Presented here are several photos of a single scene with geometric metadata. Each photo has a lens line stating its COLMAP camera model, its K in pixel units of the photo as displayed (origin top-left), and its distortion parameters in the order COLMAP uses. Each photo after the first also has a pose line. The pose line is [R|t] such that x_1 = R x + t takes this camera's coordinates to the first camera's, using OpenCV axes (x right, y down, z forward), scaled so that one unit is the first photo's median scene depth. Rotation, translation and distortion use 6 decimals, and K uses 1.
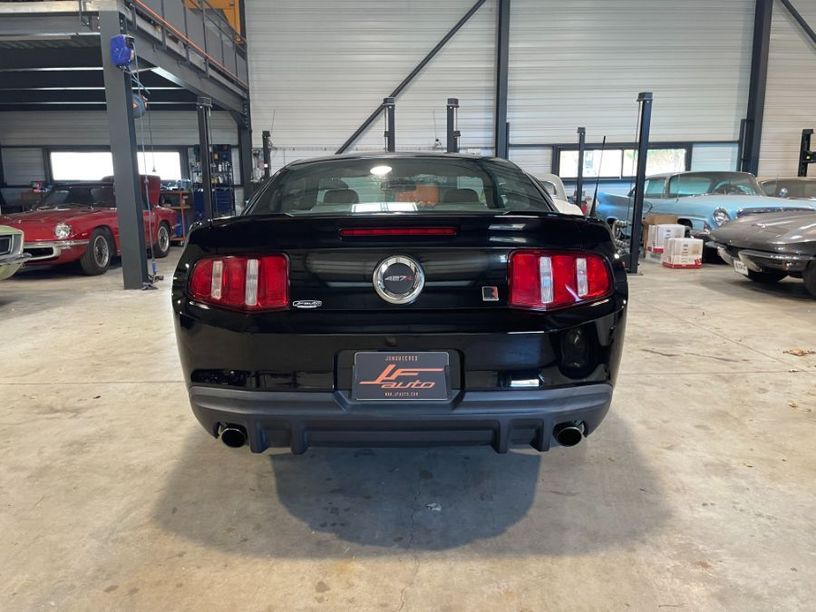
lens RADIAL K [[618.9, 0, 397.5], [0, 618.9, 308.1], [0, 0, 1]] dist [0.095979, -0.129911]
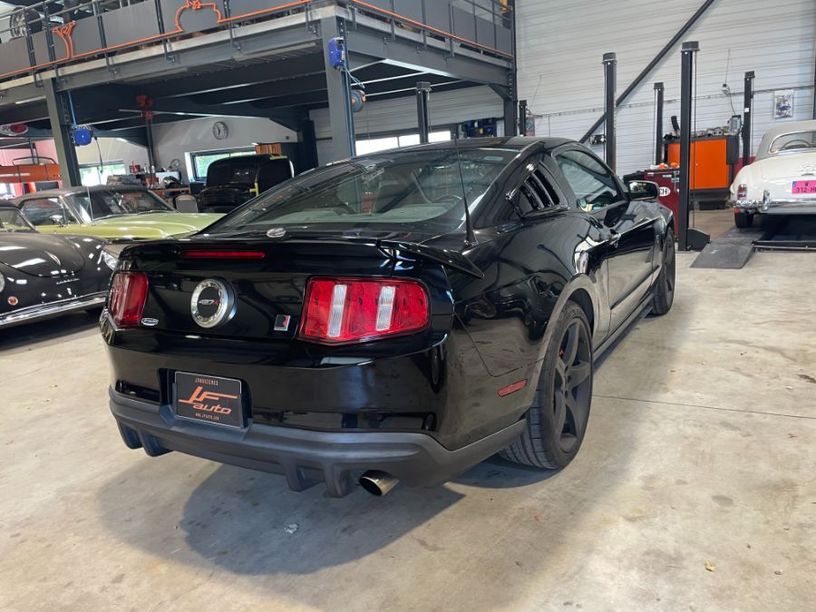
lens RADIAL K [[618.9, 0, 398.2], [0, 618.9, 307.8], [0, 0, 1]] dist [0.095979, -0.129911]
pose [[0.864638, 0.051742, -0.499724, 0.431275], [-0.023023, 0.997718, 0.063469, -0.061529], [0.501868, -0.043373, 0.863856, 0.153218]]
